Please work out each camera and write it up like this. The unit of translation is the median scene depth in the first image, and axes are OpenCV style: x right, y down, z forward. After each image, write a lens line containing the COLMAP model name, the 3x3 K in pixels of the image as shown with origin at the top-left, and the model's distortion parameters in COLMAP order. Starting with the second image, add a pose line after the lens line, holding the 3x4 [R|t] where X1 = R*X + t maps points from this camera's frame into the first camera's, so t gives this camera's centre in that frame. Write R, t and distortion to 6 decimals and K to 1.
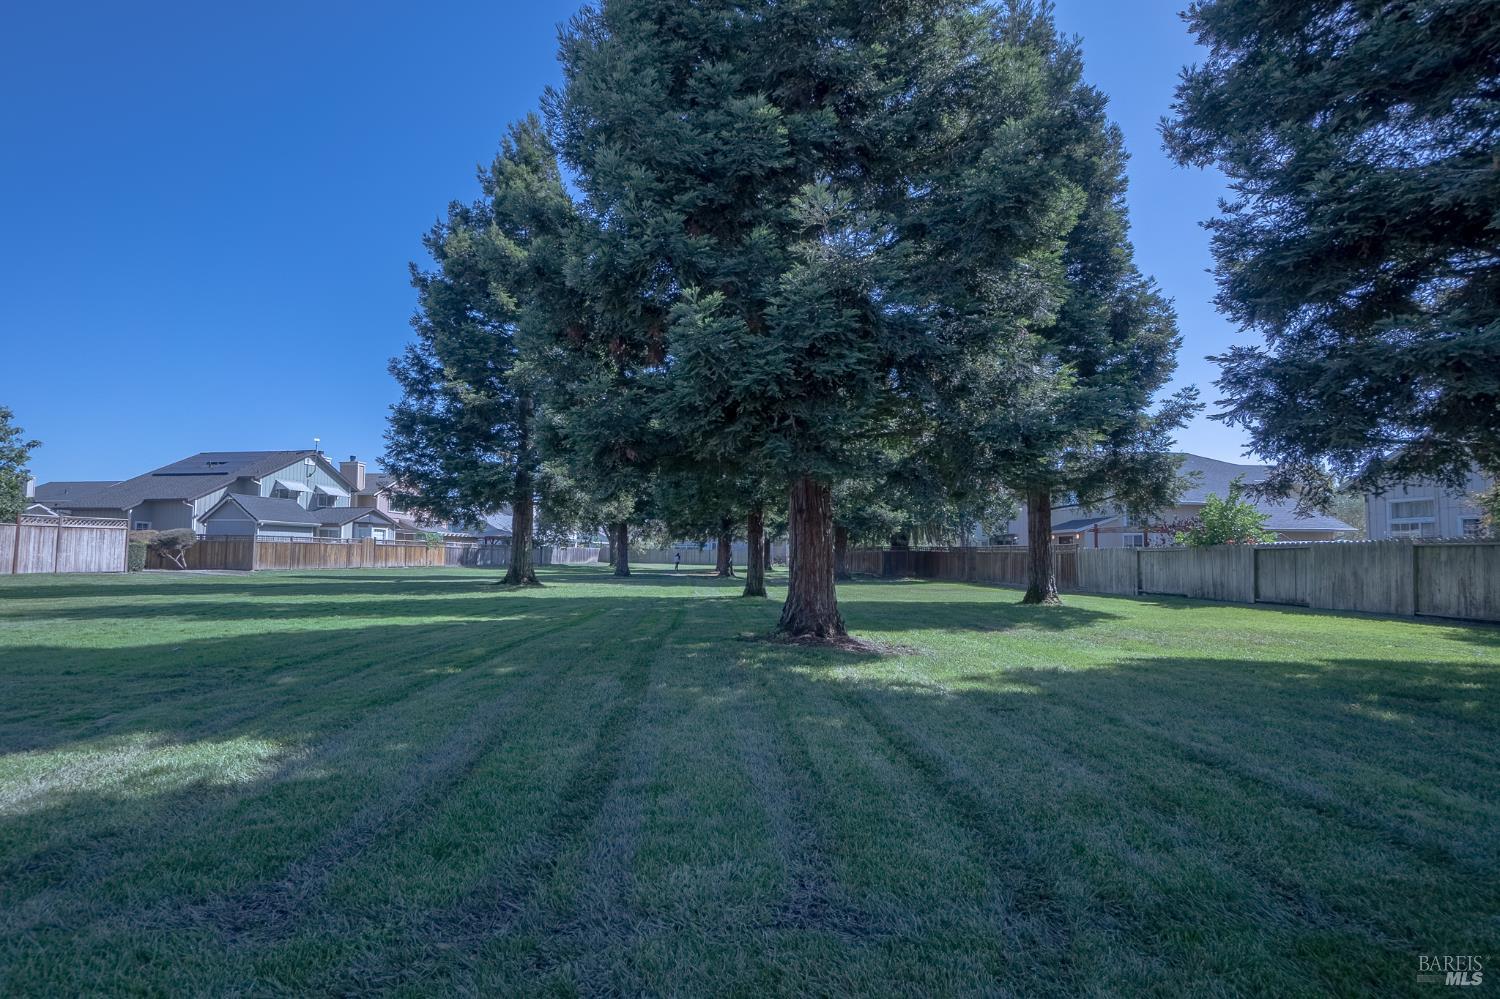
lens RADIAL K [[668.3, 0, 727.4], [0, 668.3, 509.4], [0, 0, 1]] dist [-0.066355, 0.023086]
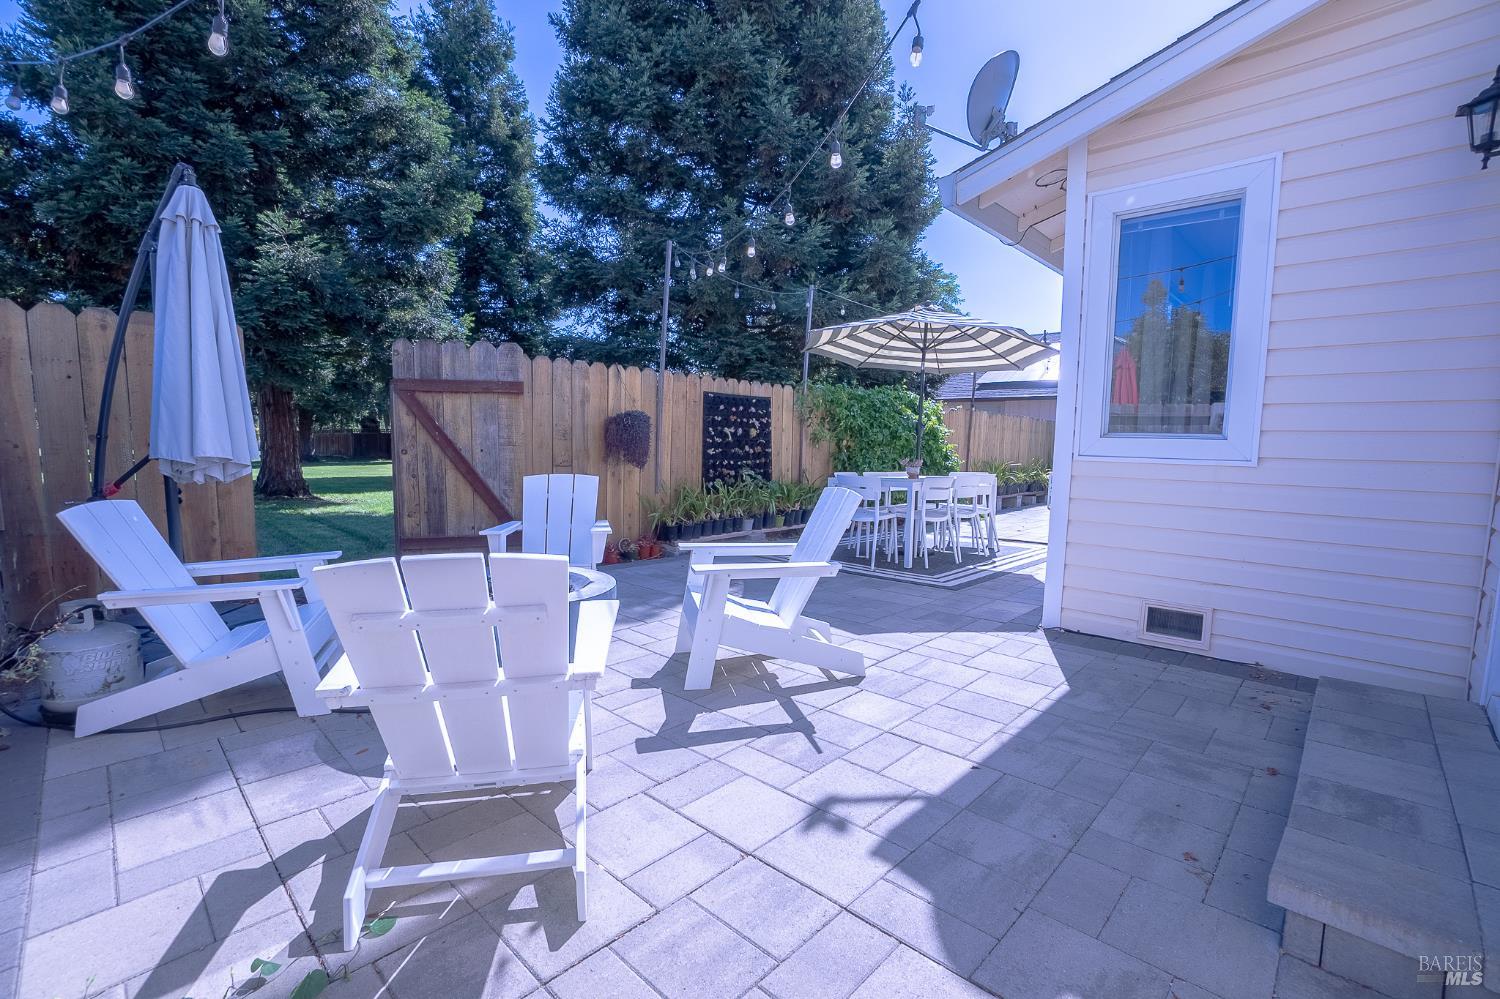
lens RADIAL K [[668.3, 0, 727.4], [0, 668.3, 509.4], [0, 0, 1]] dist [-0.066355, 0.023086]
pose [[0.740926, -0.074086, 0.667488, -0.105812], [-0.045020, 0.986182, 0.159431, -0.045468], [-0.670076, -0.148177, 0.727352, -0.678850]]
